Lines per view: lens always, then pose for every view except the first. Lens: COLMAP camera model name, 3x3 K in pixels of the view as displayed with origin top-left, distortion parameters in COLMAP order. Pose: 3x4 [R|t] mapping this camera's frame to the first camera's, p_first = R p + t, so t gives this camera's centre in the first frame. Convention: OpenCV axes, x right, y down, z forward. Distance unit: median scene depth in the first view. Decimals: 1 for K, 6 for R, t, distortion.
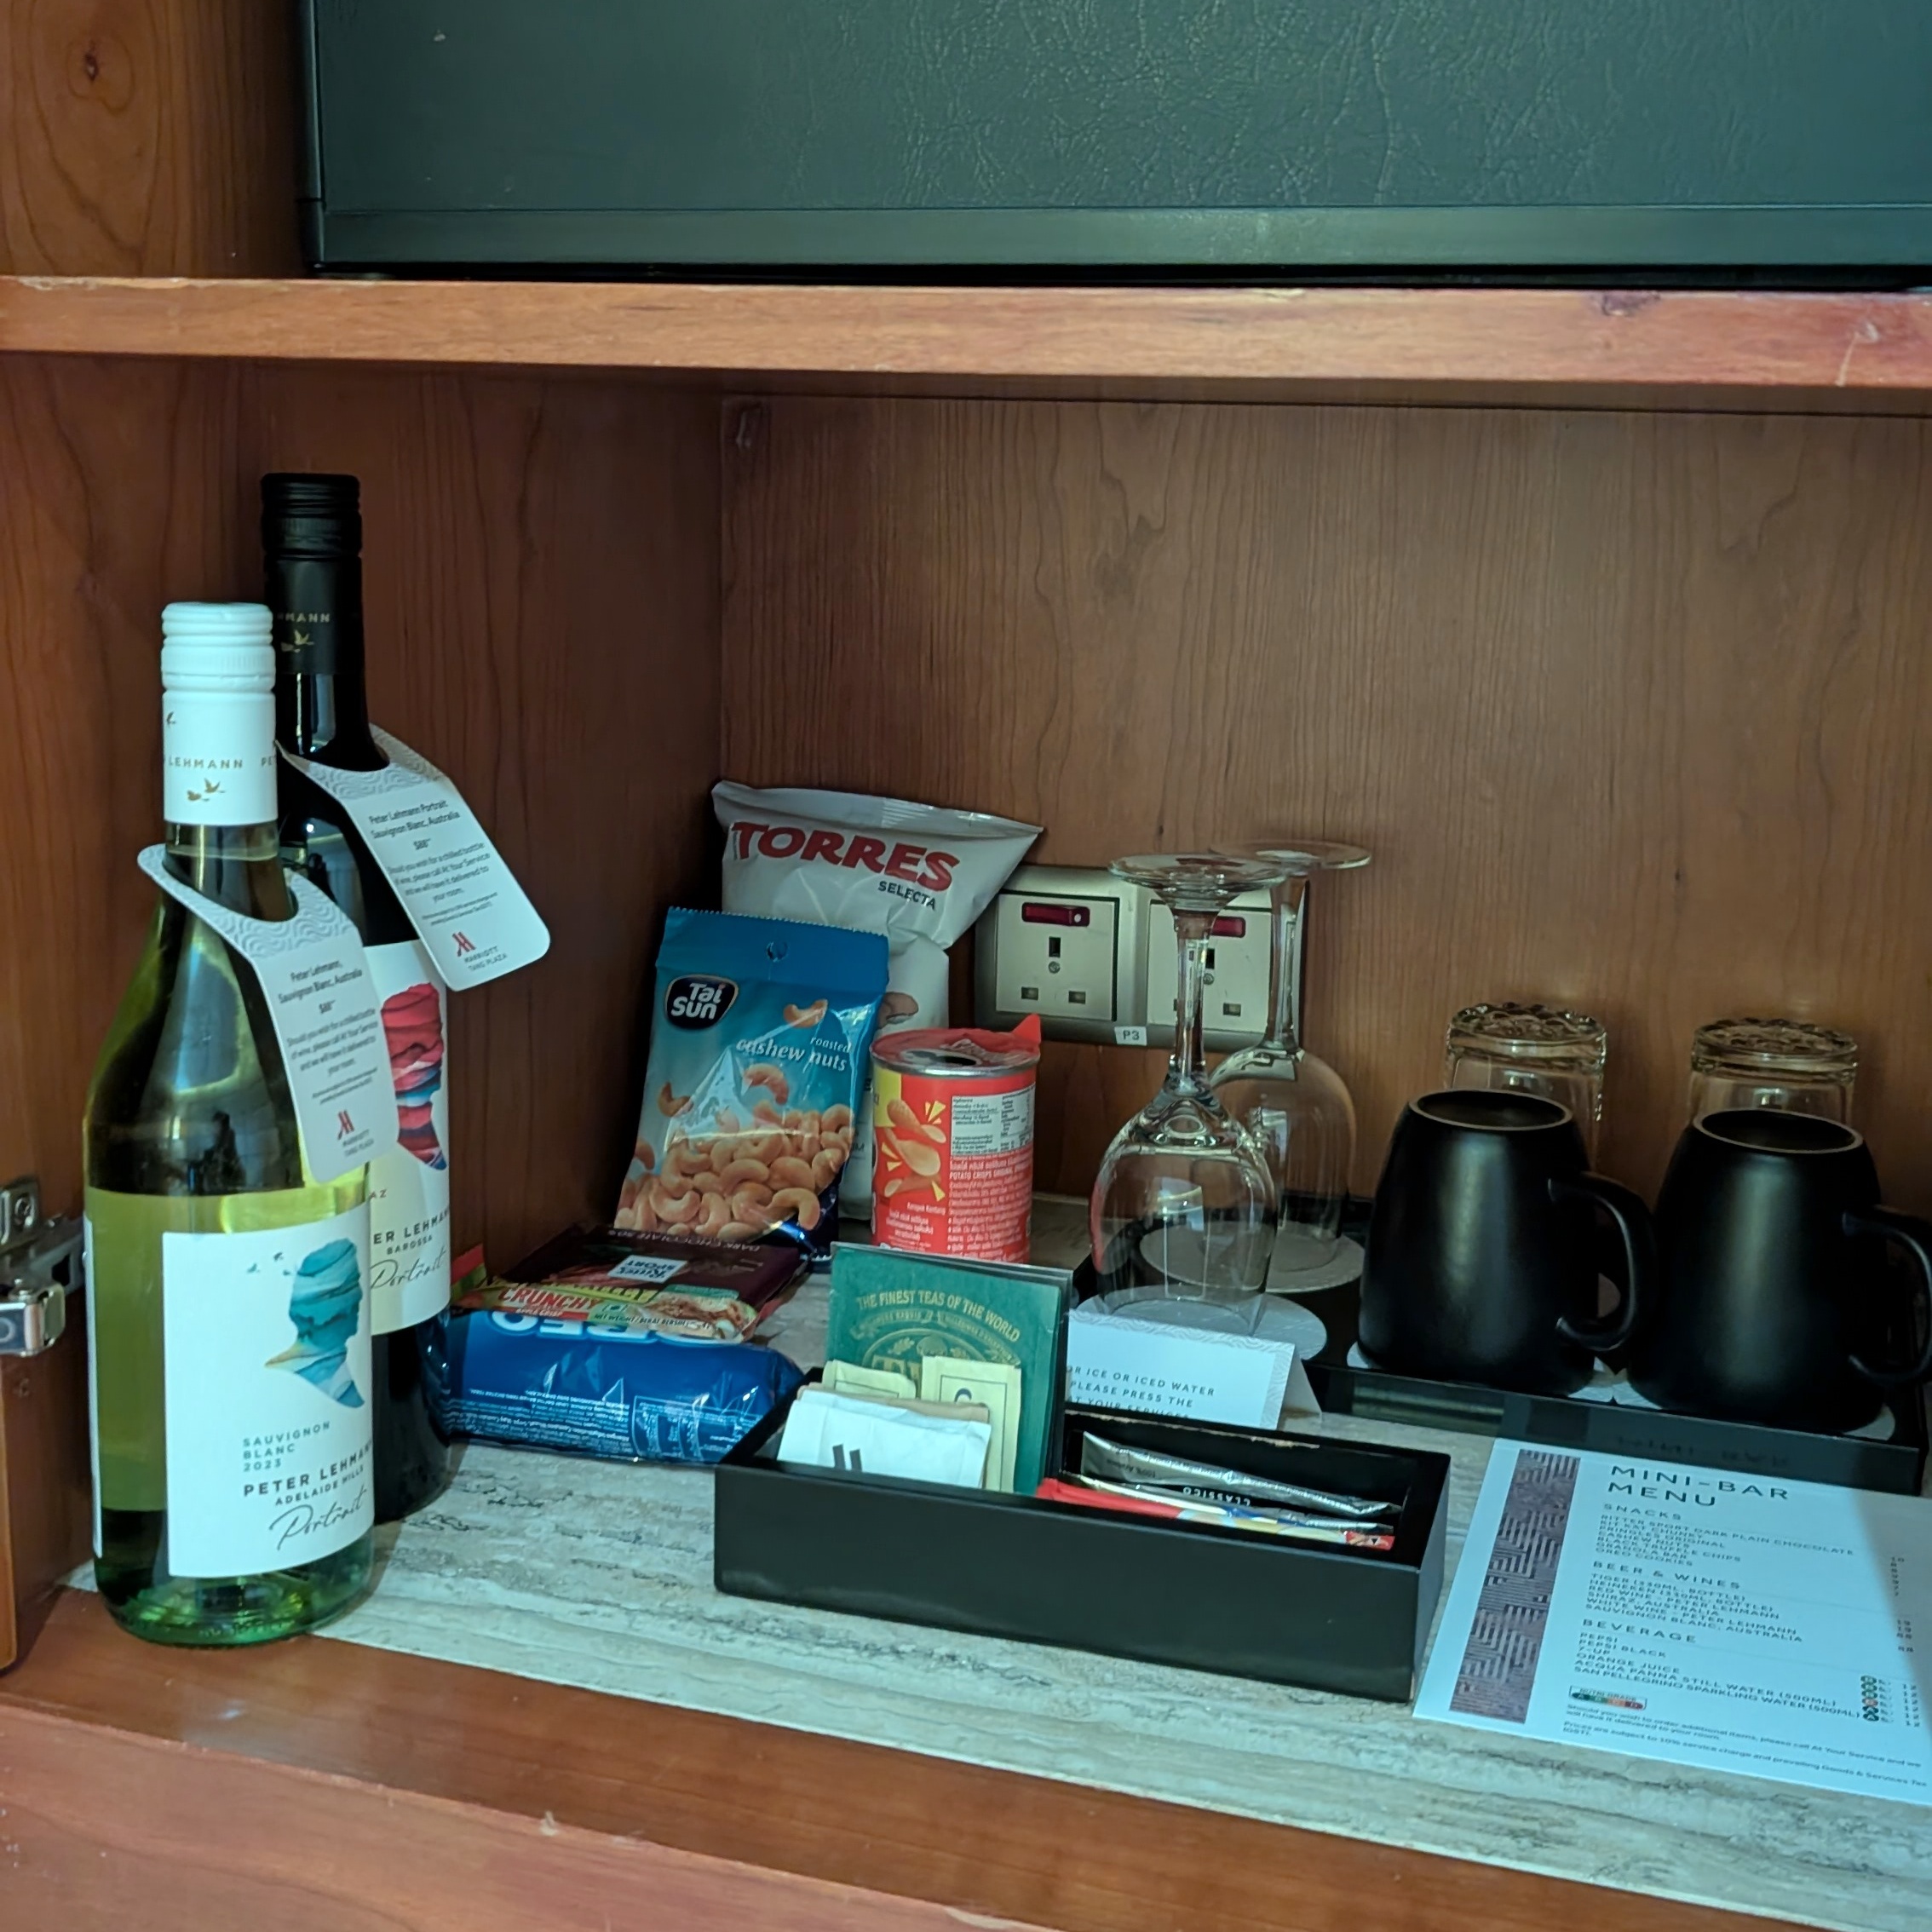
lens RADIAL K [[2476.4, 0, 966.0], [0, 2476.4, 966.0], [0, 0, 1]] dist [0.144396, -0.704205]
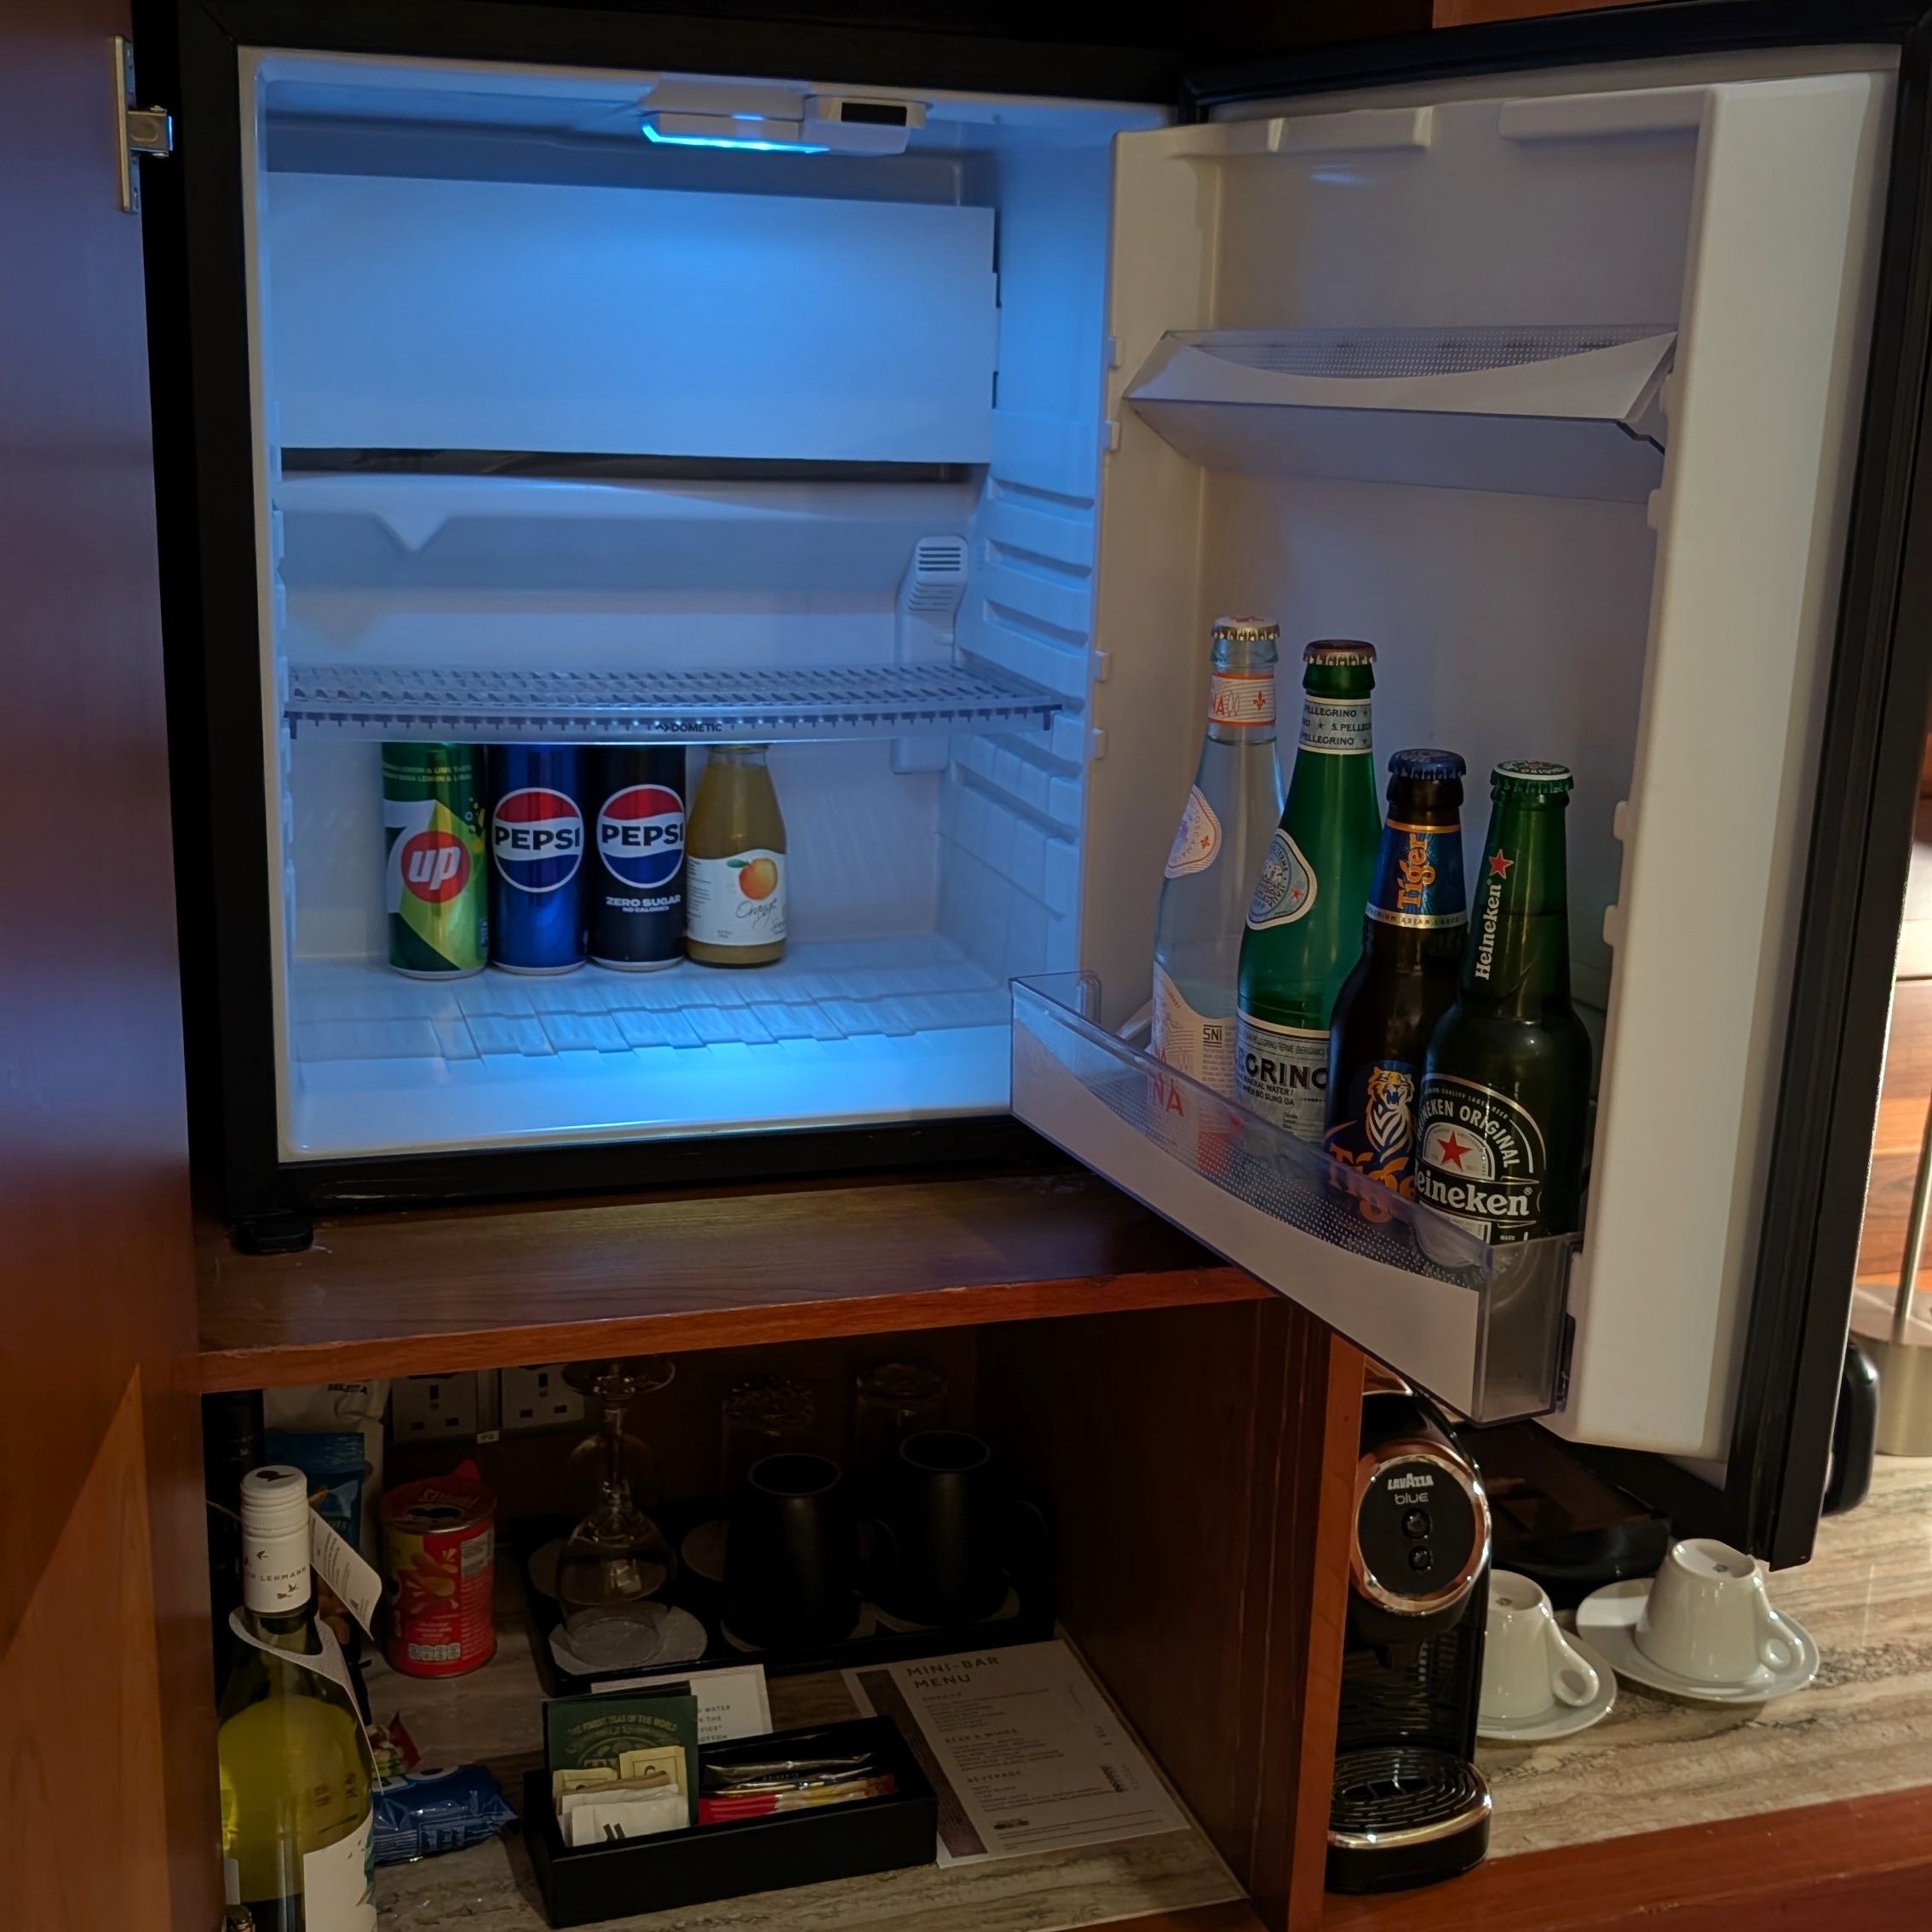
lens RADIAL K [[2476.4, 0, 966.0], [0, 2476.4, 966.0], [0, 0, 1]] dist [0.144396, -0.704205]
pose [[0.810044, -0.144800, 0.568209, -0.711749], [0.106907, 0.989259, 0.099692, -0.517042], [-0.576541, -0.020010, 0.816823, -0.514147]]
